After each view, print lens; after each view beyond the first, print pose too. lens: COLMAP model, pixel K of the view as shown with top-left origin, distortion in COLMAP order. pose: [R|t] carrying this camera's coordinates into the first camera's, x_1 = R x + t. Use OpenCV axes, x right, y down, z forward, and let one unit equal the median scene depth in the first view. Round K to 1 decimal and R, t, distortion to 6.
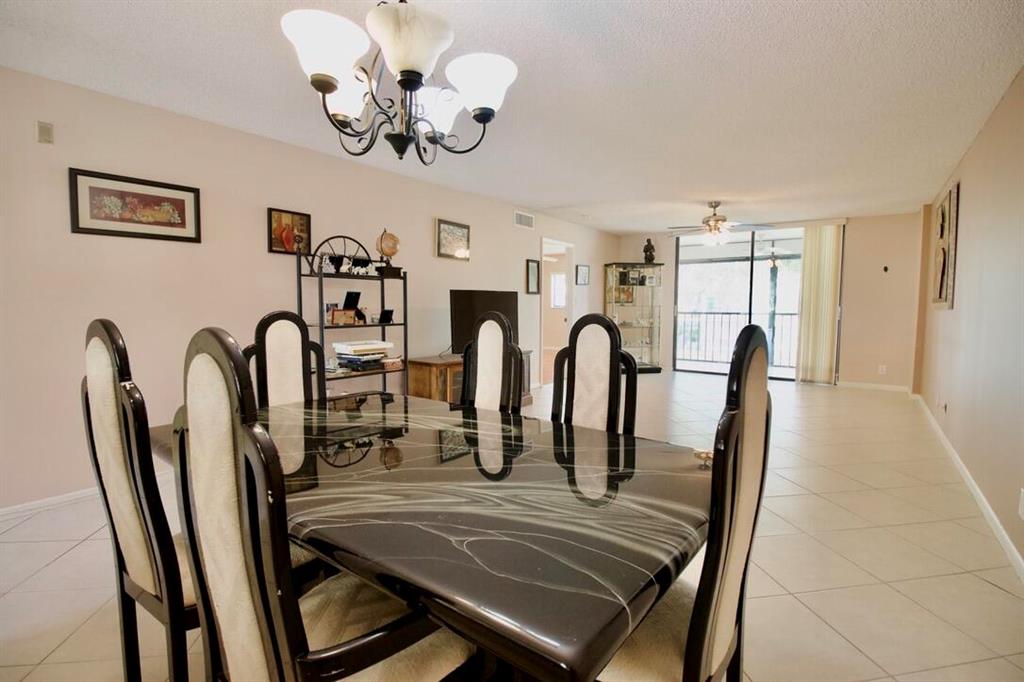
lens RADIAL K [[474.0, 0, 517.7], [0, 474.0, 343.0], [0, 0, 1]] dist [-0.004542, -0.009460]
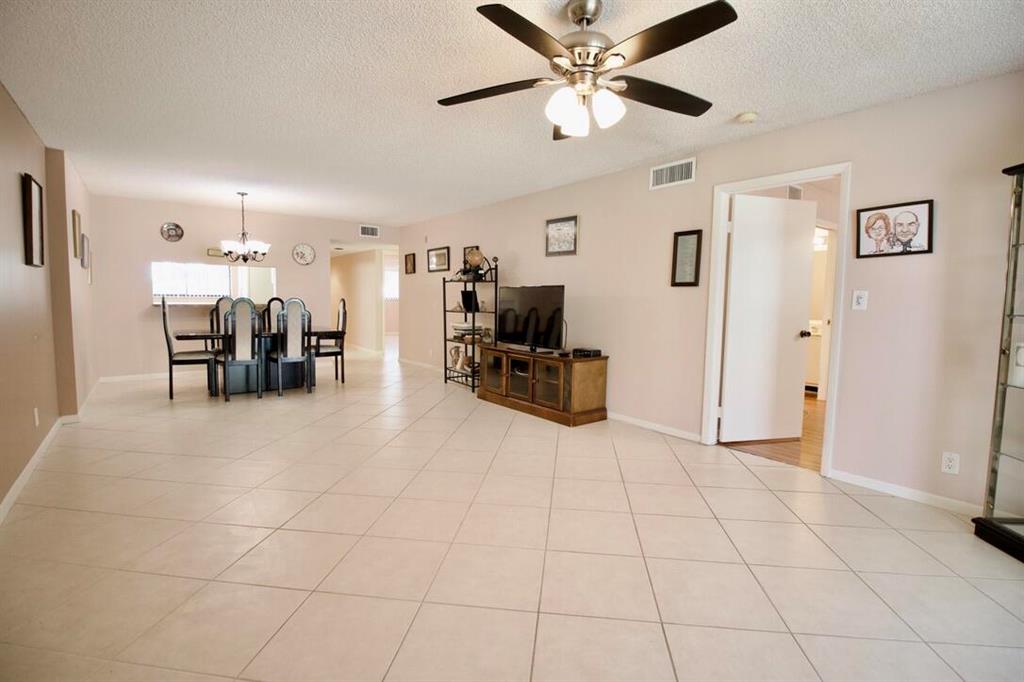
lens RADIAL K [[474.0, 0, 516.0], [0, 474.0, 335.3], [0, 0, 1]] dist [-0.004542, -0.009460]
pose [[-0.276953, 0.064926, -0.958688, 0.759531], [-0.098705, 0.990514, 0.095597, -0.084704], [0.955800, 0.121103, -0.267917, 1.057859]]
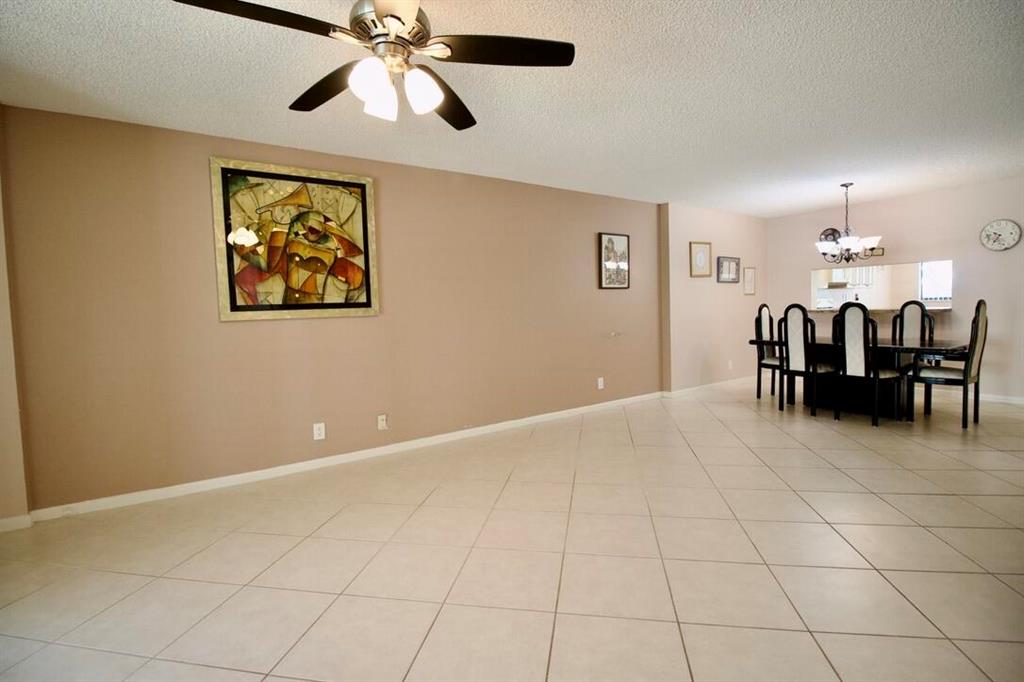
lens RADIAL K [[474.0, 0, 513.5], [0, 474.0, 338.7], [0, 0, 1]] dist [-0.004542, -0.009460]
pose [[-0.945621, -0.000204, 0.325271, 0.247215], [0.050327, 0.987866, 0.146929, -0.105350], [-0.321354, 0.155309, -0.934136, 1.264137]]
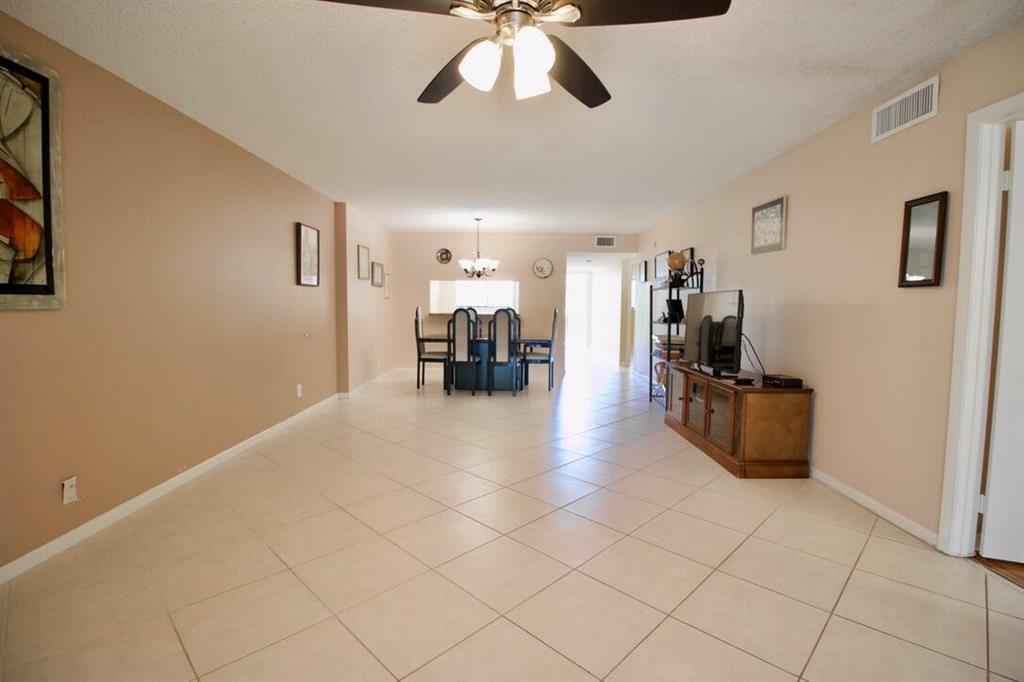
lens RADIAL K [[474.0, 0, 516.8], [0, 474.0, 337.5], [0, 0, 1]] dist [-0.004542, -0.009460]
pose [[-0.803640, 0.027135, -0.594496, 0.569252], [-0.065044, 0.988970, 0.133067, -0.101299], [0.591550, 0.145606, -0.793012, 1.225762]]
